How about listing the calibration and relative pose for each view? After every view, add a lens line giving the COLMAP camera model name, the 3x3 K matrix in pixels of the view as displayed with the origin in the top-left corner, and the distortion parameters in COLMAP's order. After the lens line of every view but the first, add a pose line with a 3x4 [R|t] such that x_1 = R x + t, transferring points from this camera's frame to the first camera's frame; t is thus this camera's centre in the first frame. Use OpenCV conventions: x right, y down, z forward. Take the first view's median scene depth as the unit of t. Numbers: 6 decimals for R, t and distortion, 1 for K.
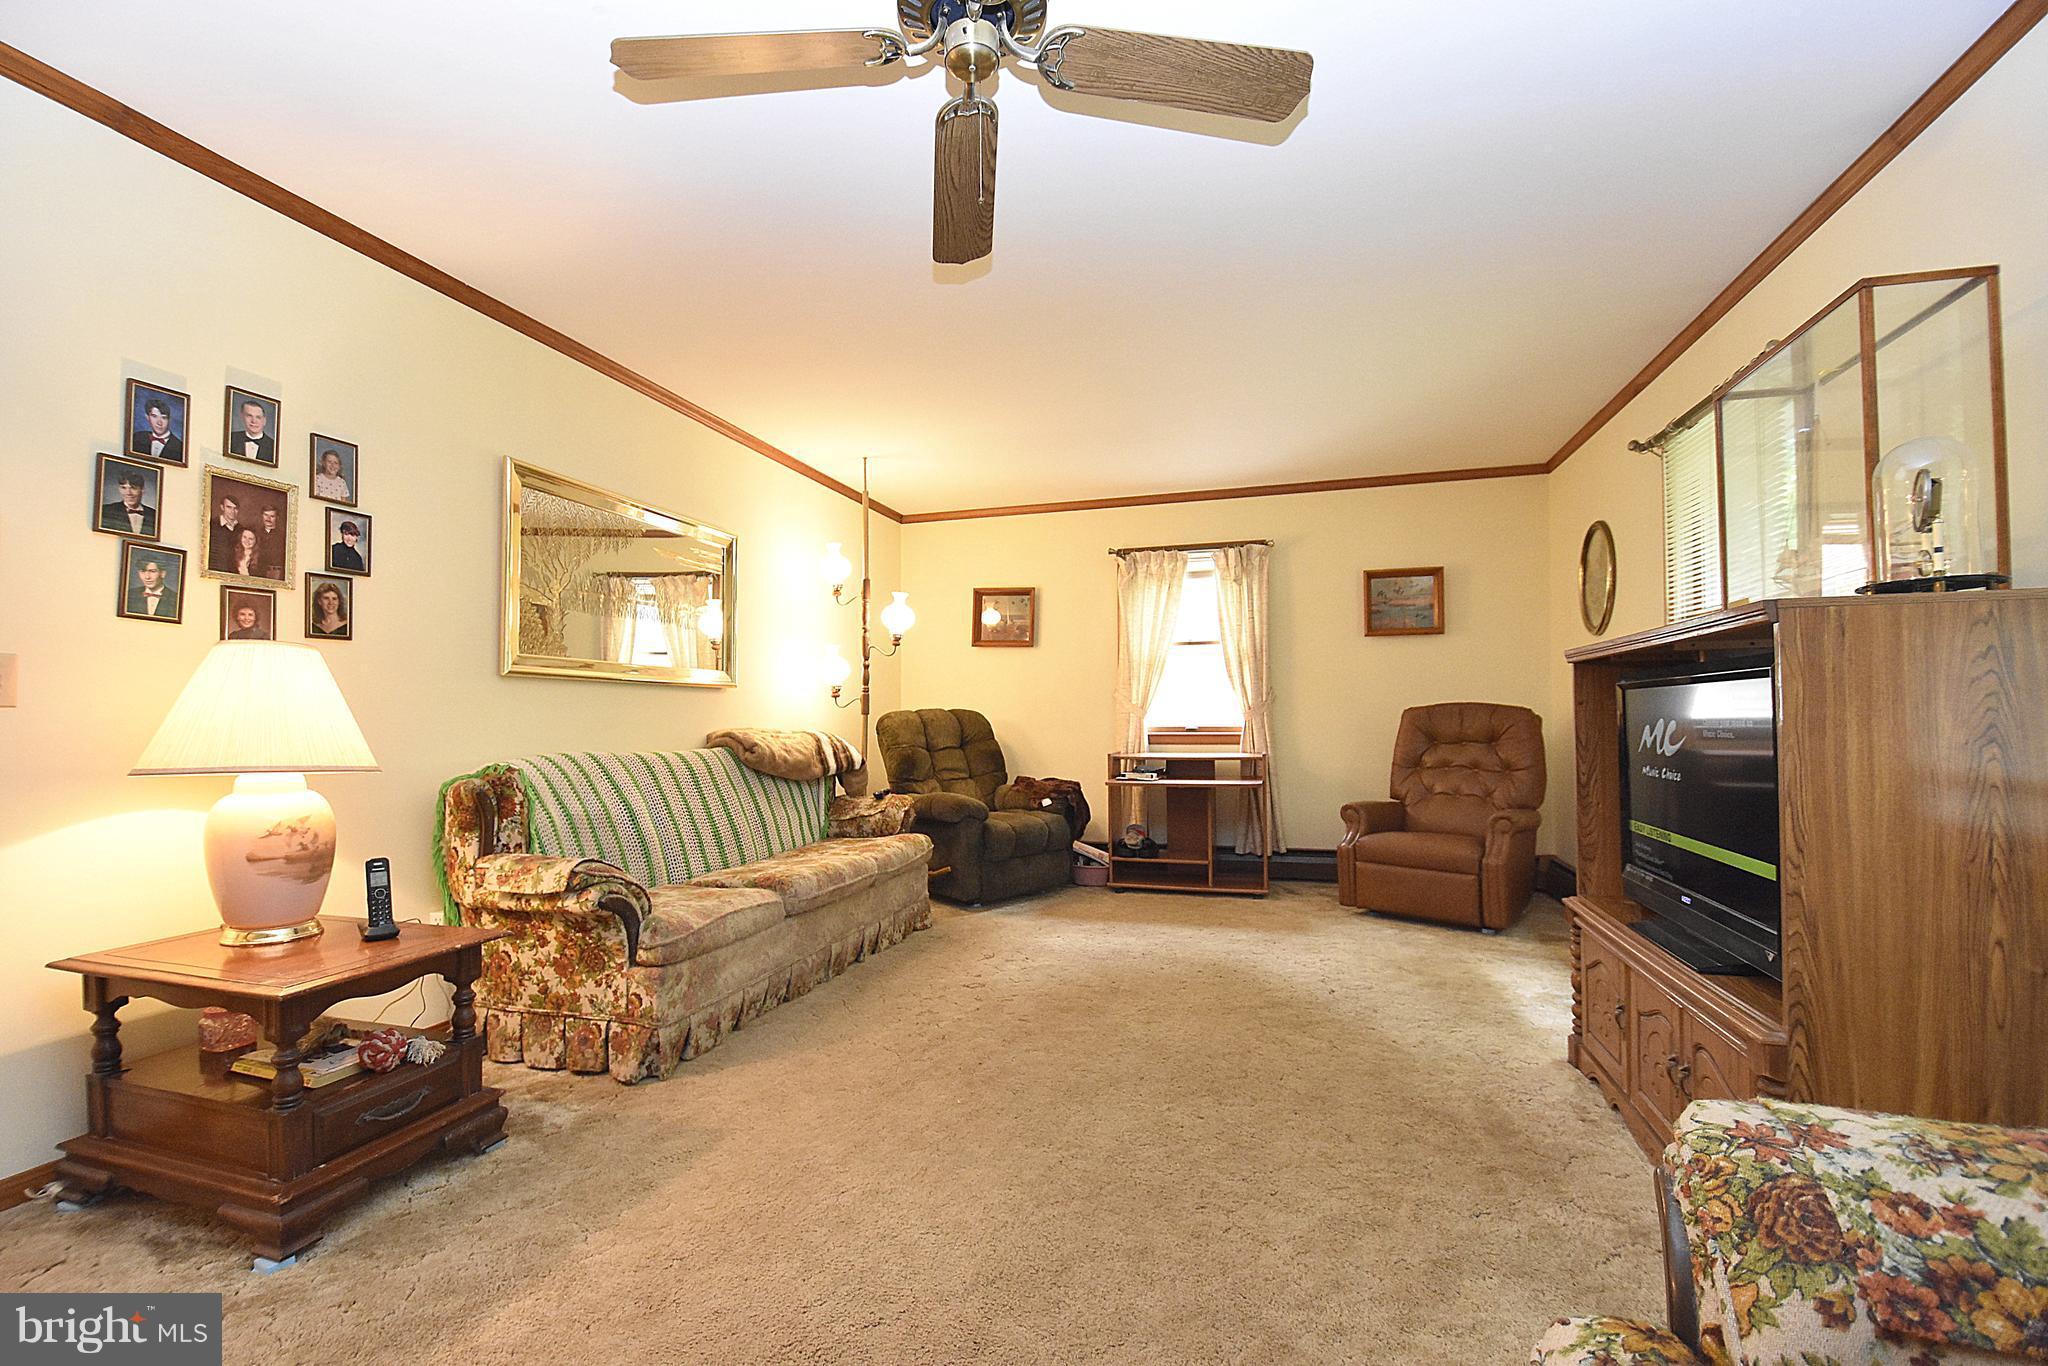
lens RADIAL K [[897.2, 0, 1012.8], [0, 897.2, 710.0], [0, 0, 1]] dist [-0.002681, -0.000619]
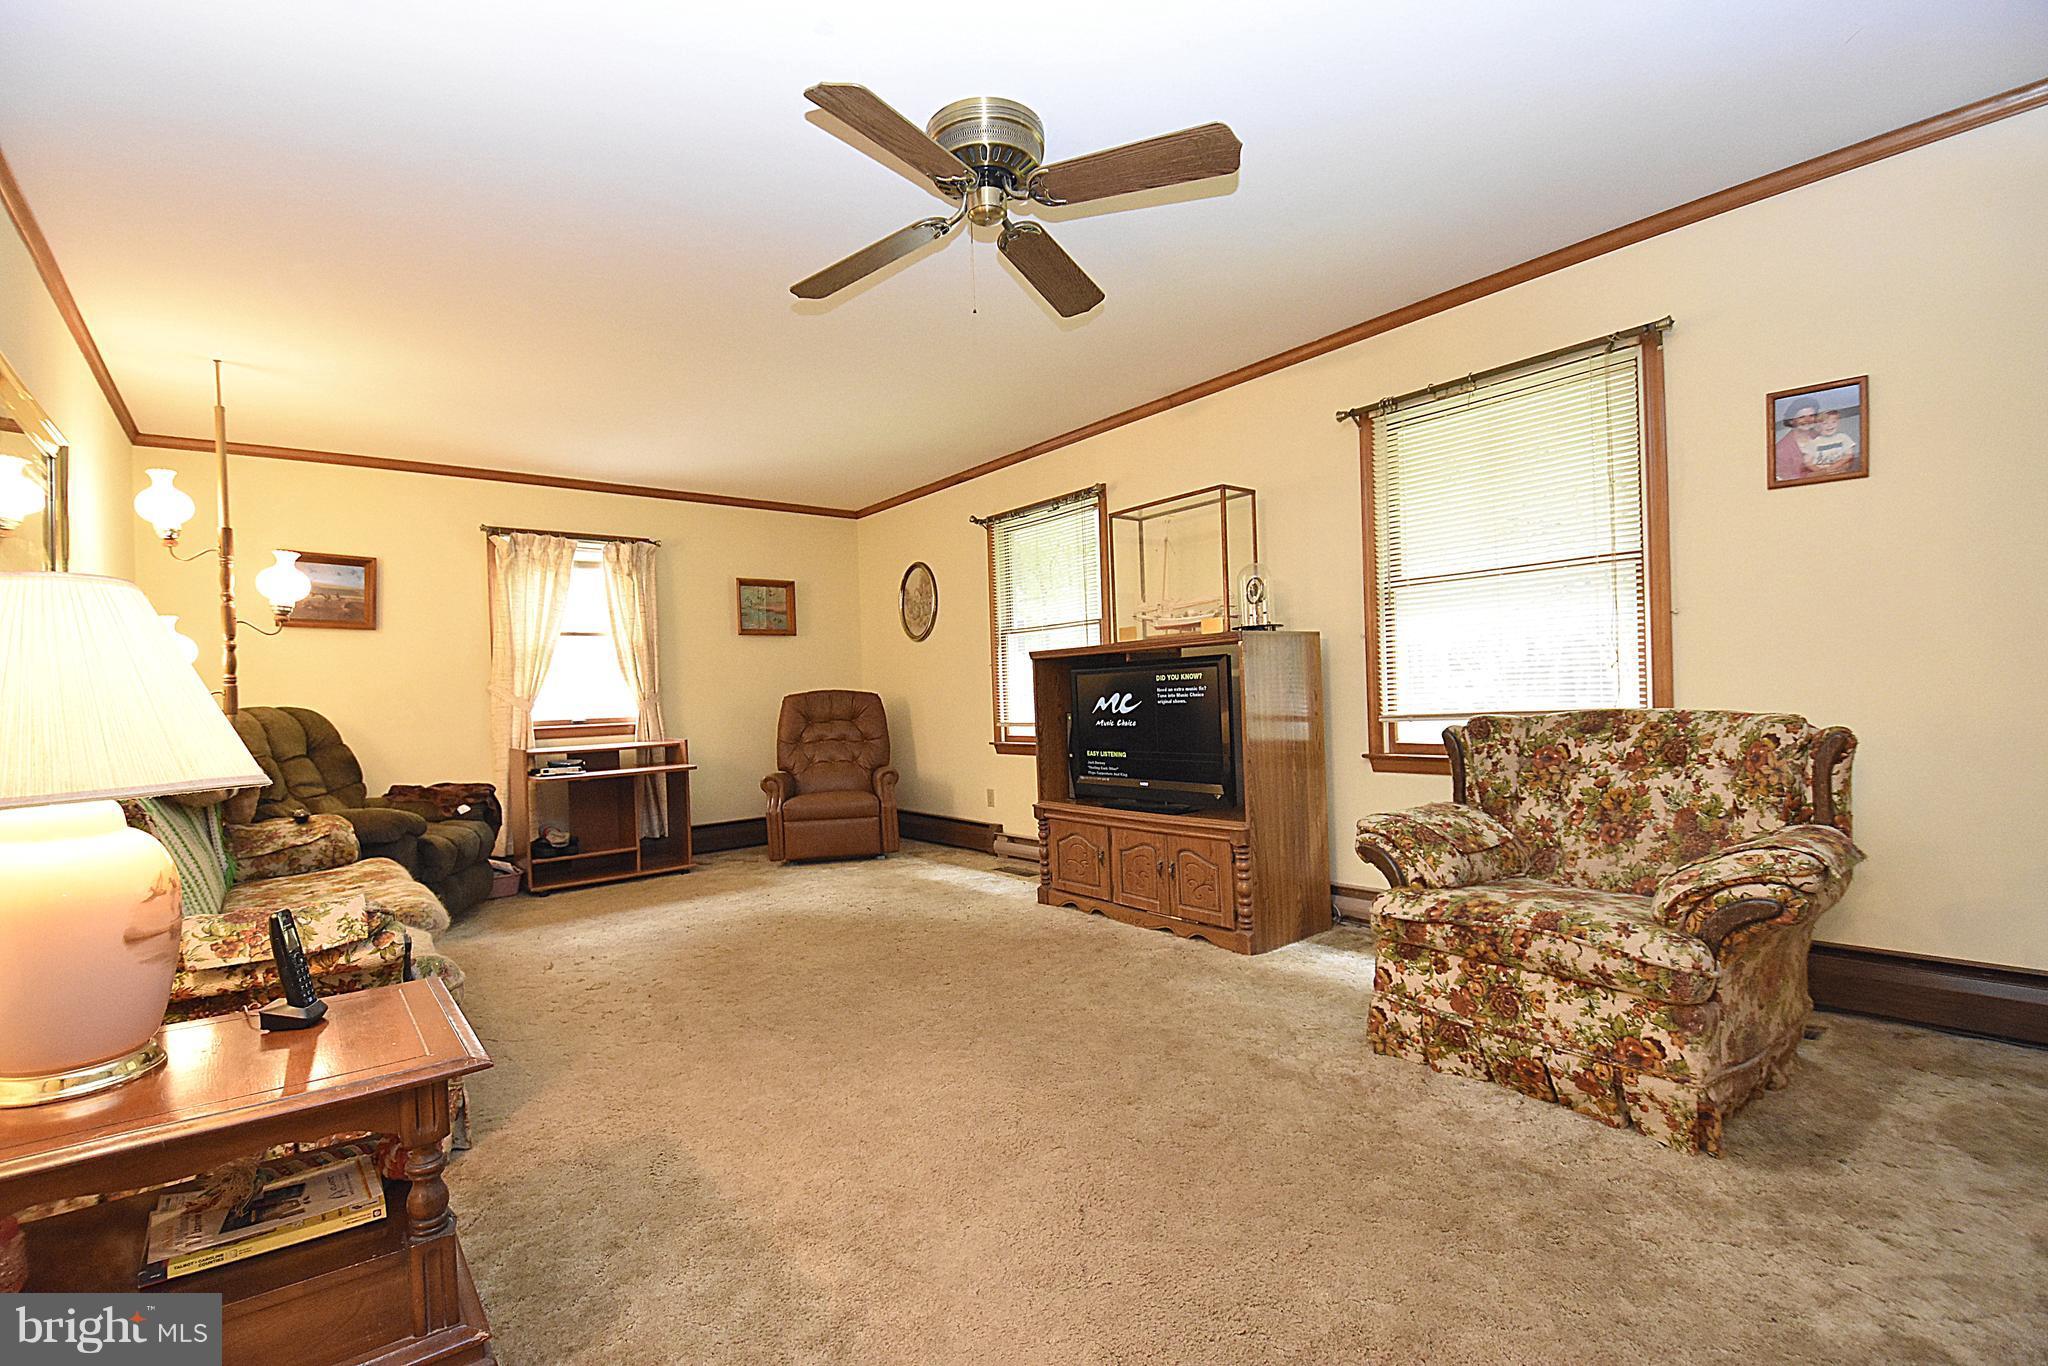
lens RADIAL K [[897.2, 0, 1012.8], [0, 897.2, 710.0], [0, 0, 1]] dist [-0.002681, -0.000619]
pose [[0.552829, -0.027067, 0.832855, -0.497591], [0.026970, 0.999530, 0.014582, 0.009988], [-0.832858, 0.014400, 0.553299, 0.086082]]
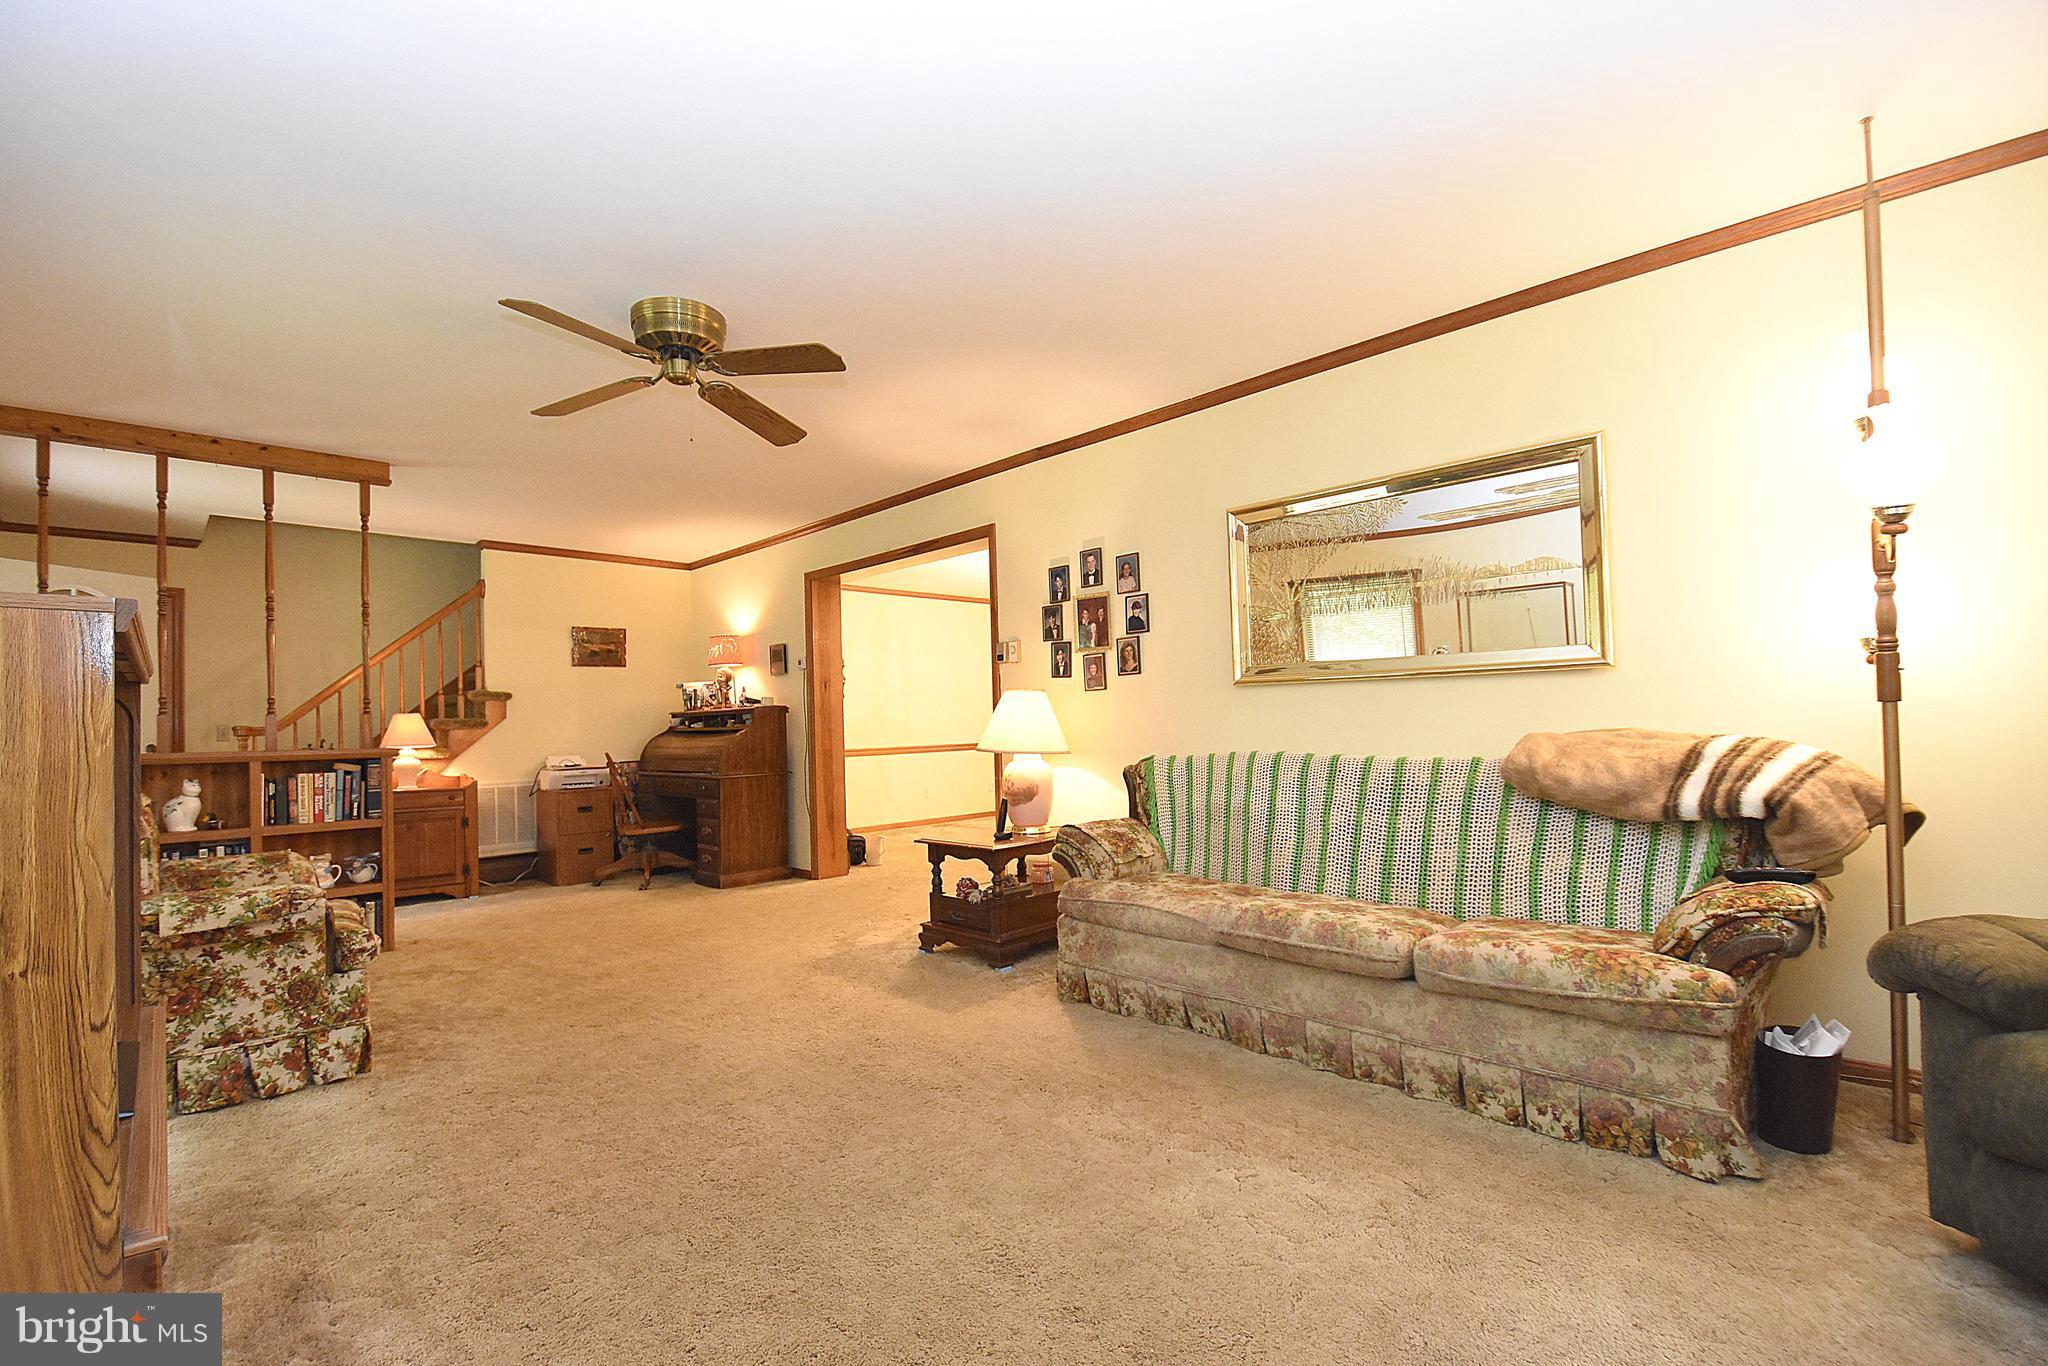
lens RADIAL K [[897.2, 0, 1012.8], [0, 897.2, 710.0], [0, 0, 1]] dist [-0.002681, -0.000619]
pose [[-0.475863, 0.002769, -0.879515, 0.501606], [0.032955, 0.999349, -0.014684, 0.002293], [0.878902, -0.035972, -0.475645, 0.987219]]
